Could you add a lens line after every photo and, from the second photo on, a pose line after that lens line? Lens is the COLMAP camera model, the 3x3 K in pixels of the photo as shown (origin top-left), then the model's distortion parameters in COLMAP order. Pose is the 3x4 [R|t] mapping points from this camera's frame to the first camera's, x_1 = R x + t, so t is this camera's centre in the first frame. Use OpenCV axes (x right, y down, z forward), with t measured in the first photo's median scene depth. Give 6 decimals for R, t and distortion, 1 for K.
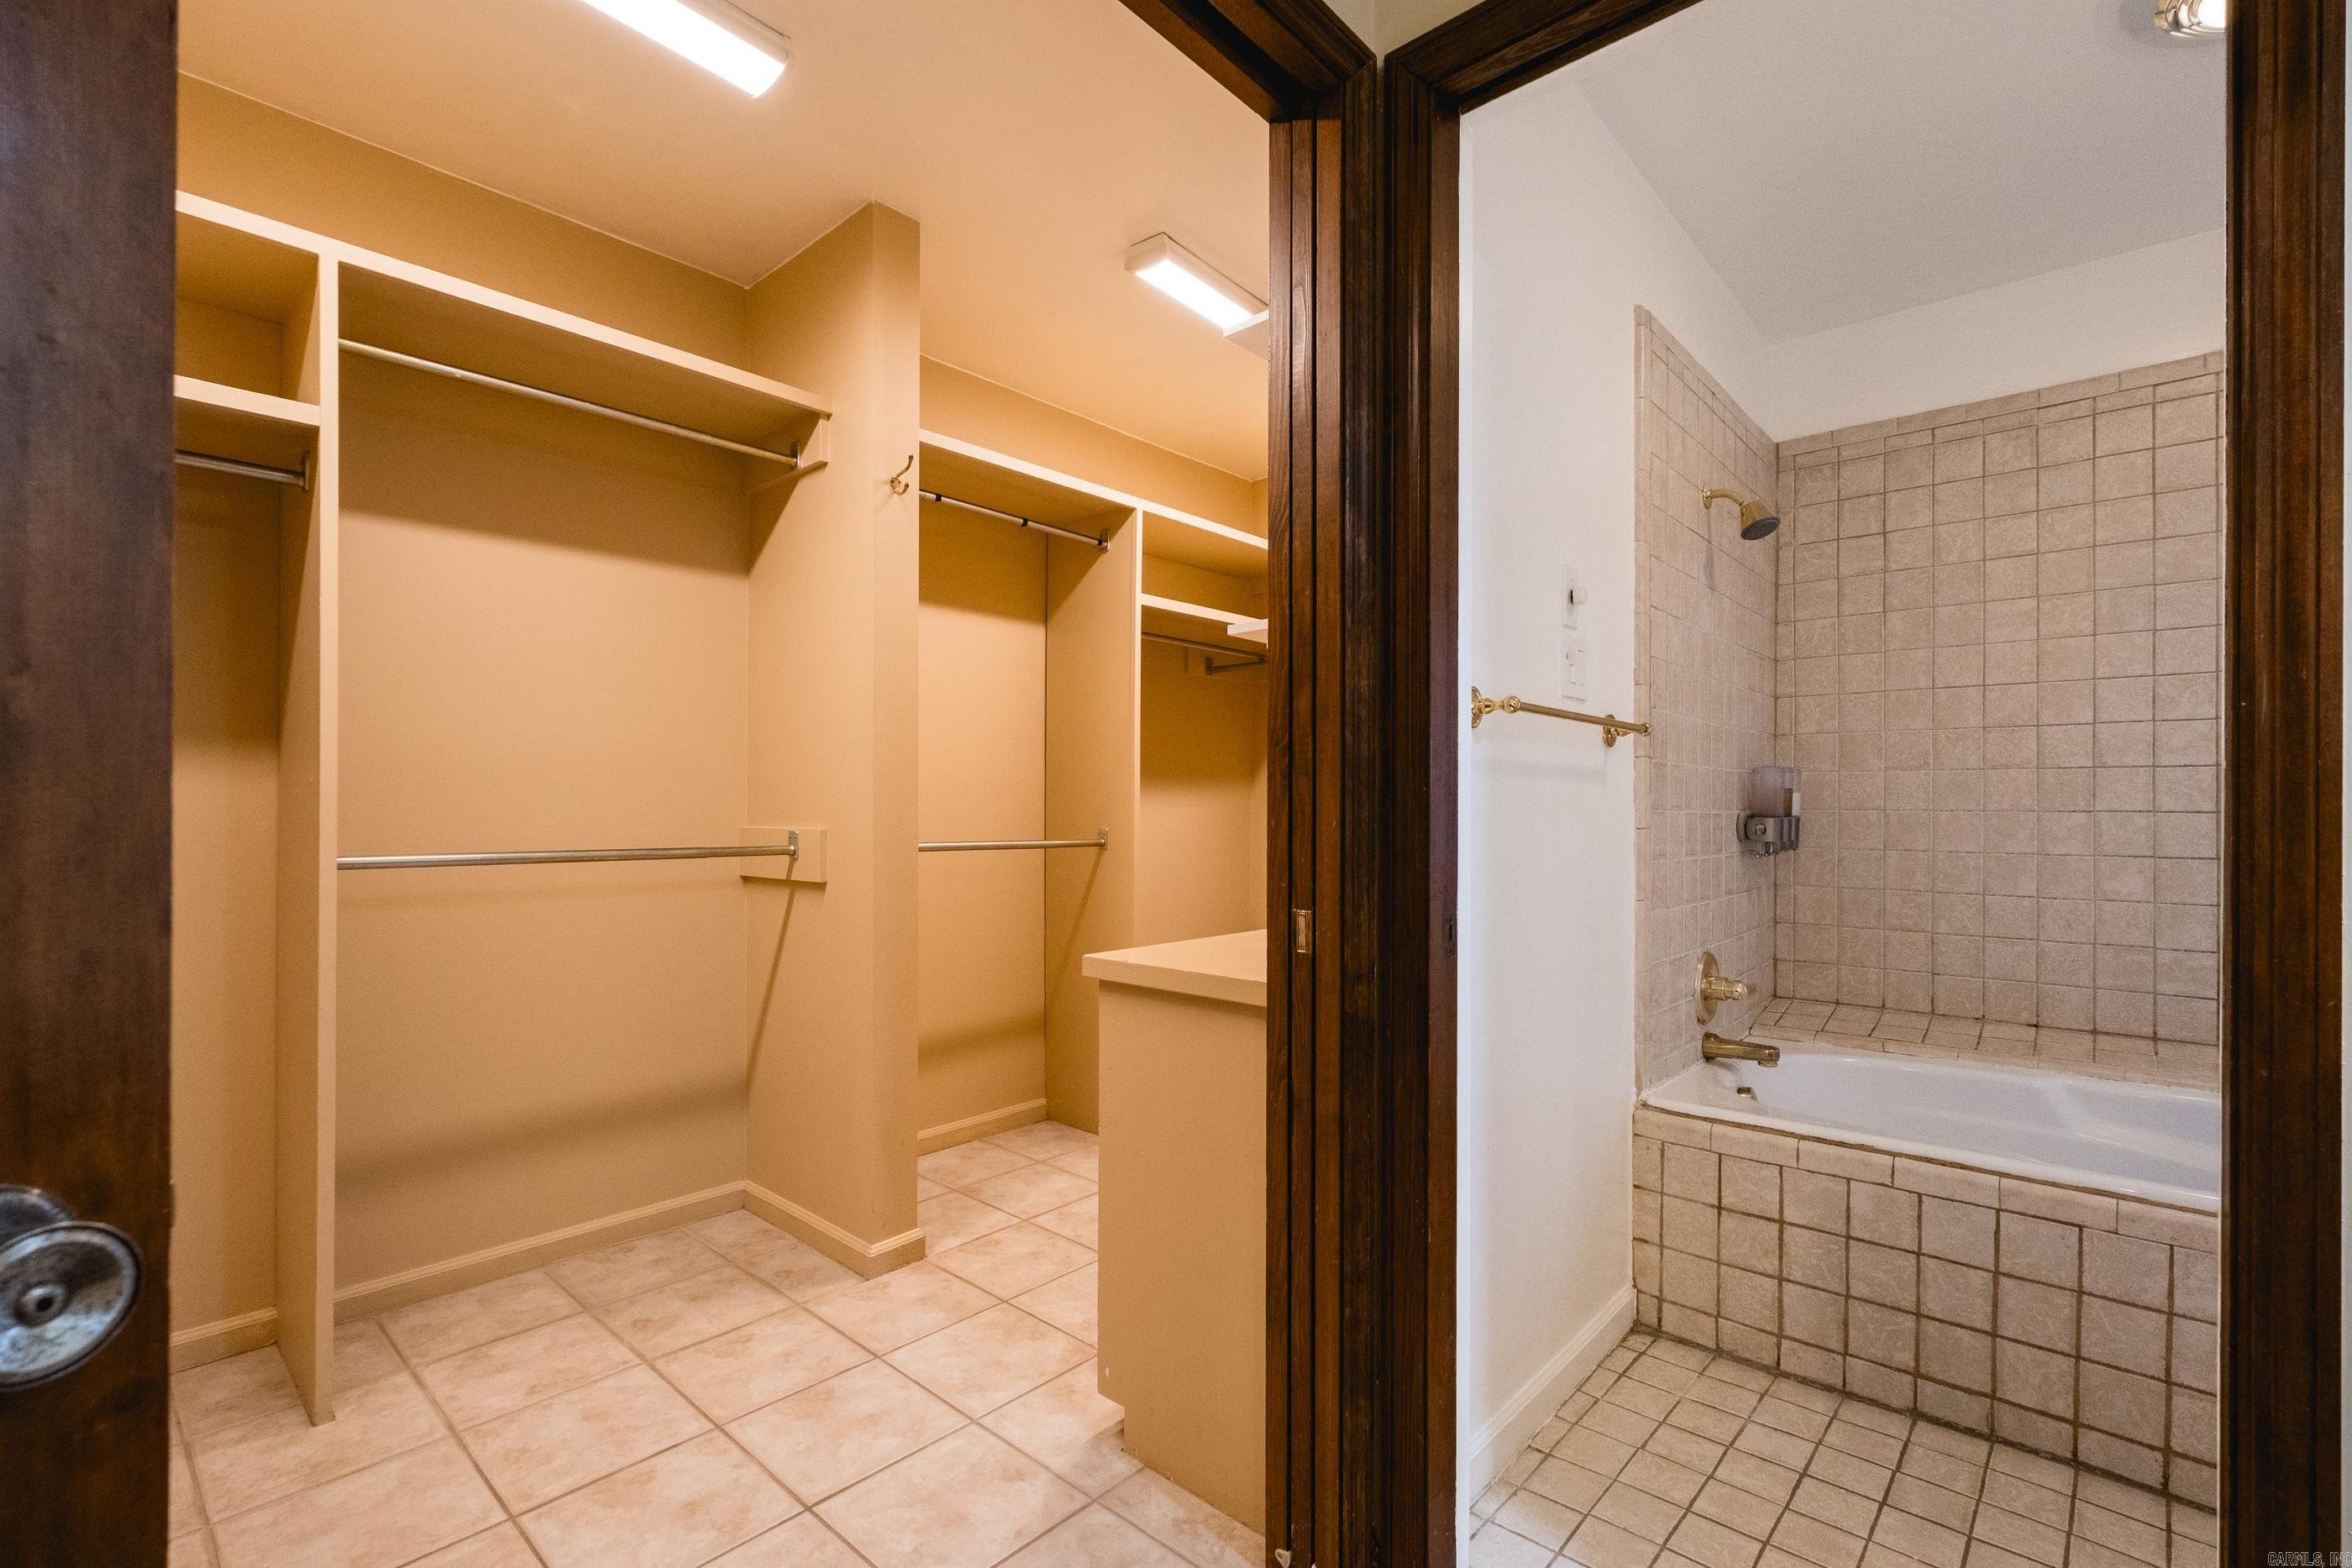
lens RADIAL K [[1036.2, 0, 1189.9], [0, 1036.2, 806.9], [0, 0, 1]] dist [0.005753, -0.004069]
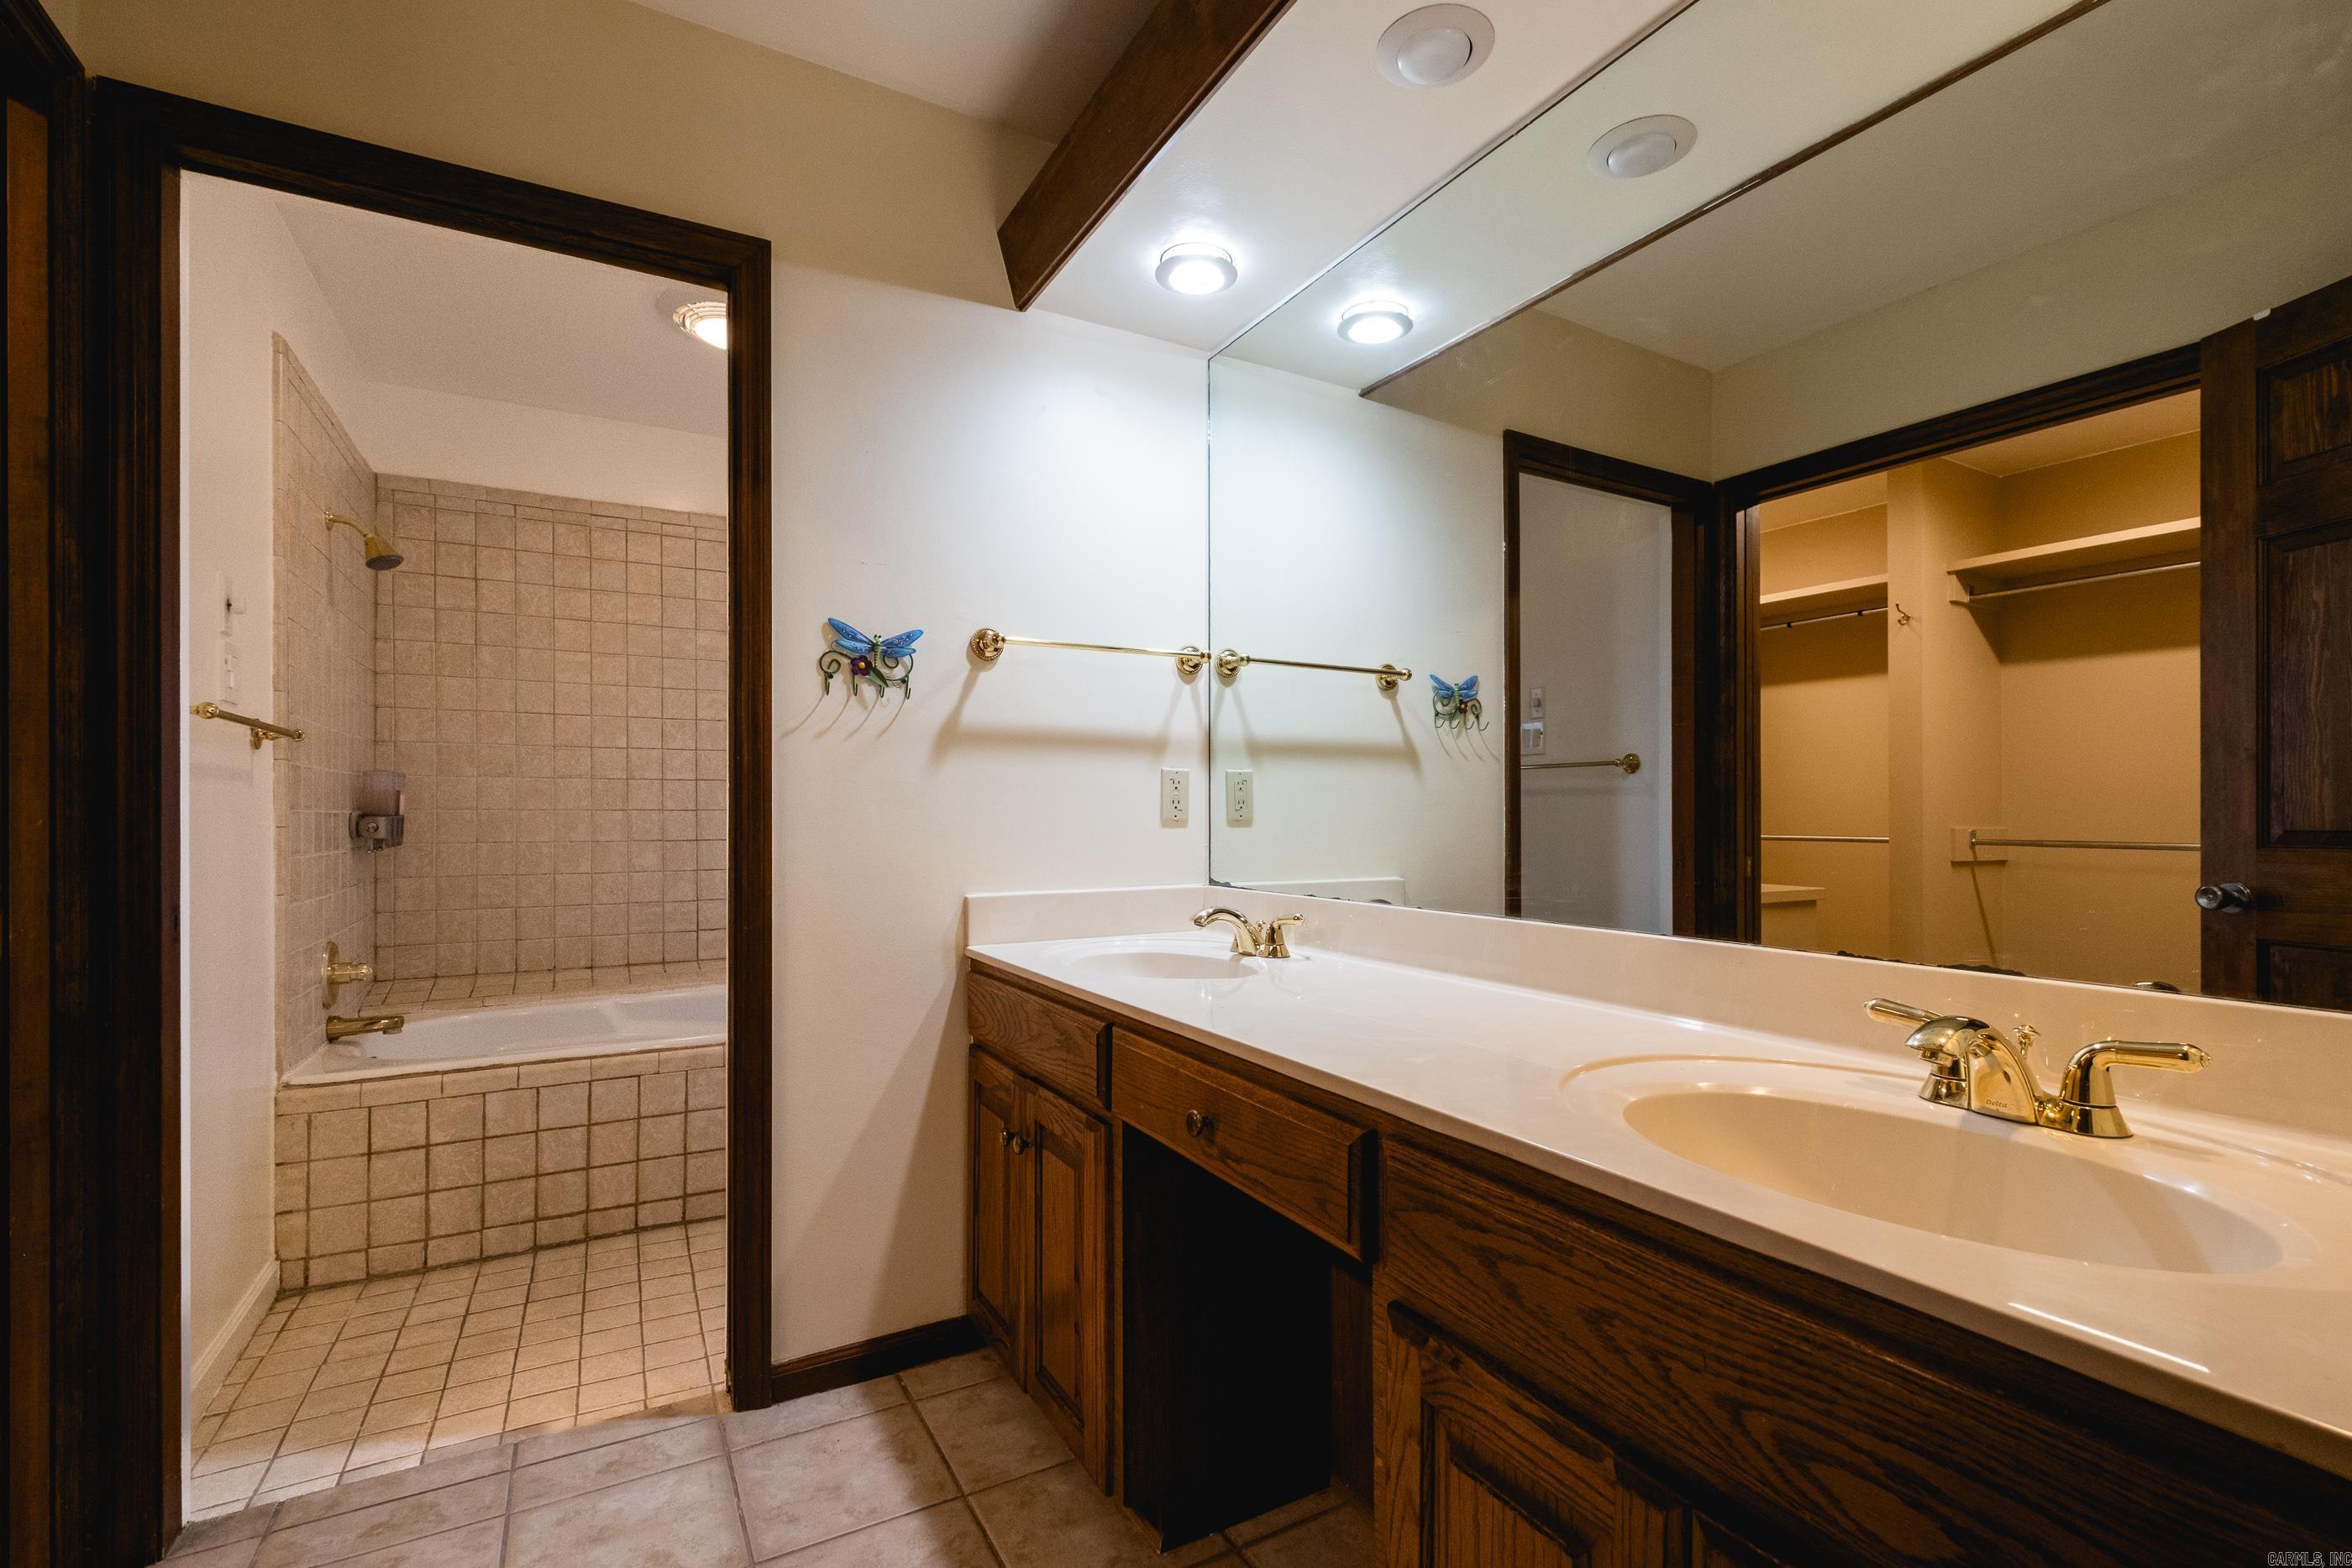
lens RADIAL K [[1036.2, 0, 1201.2], [0, 1036.2, 814.7], [0, 0, 1]] dist [0.005753, -0.004069]
pose [[0.309746, -0.006320, 0.950798, -0.252362], [0.000244, 0.999978, 0.006567, 0.001261], [-0.950819, -0.001802, 0.309741, -0.199385]]
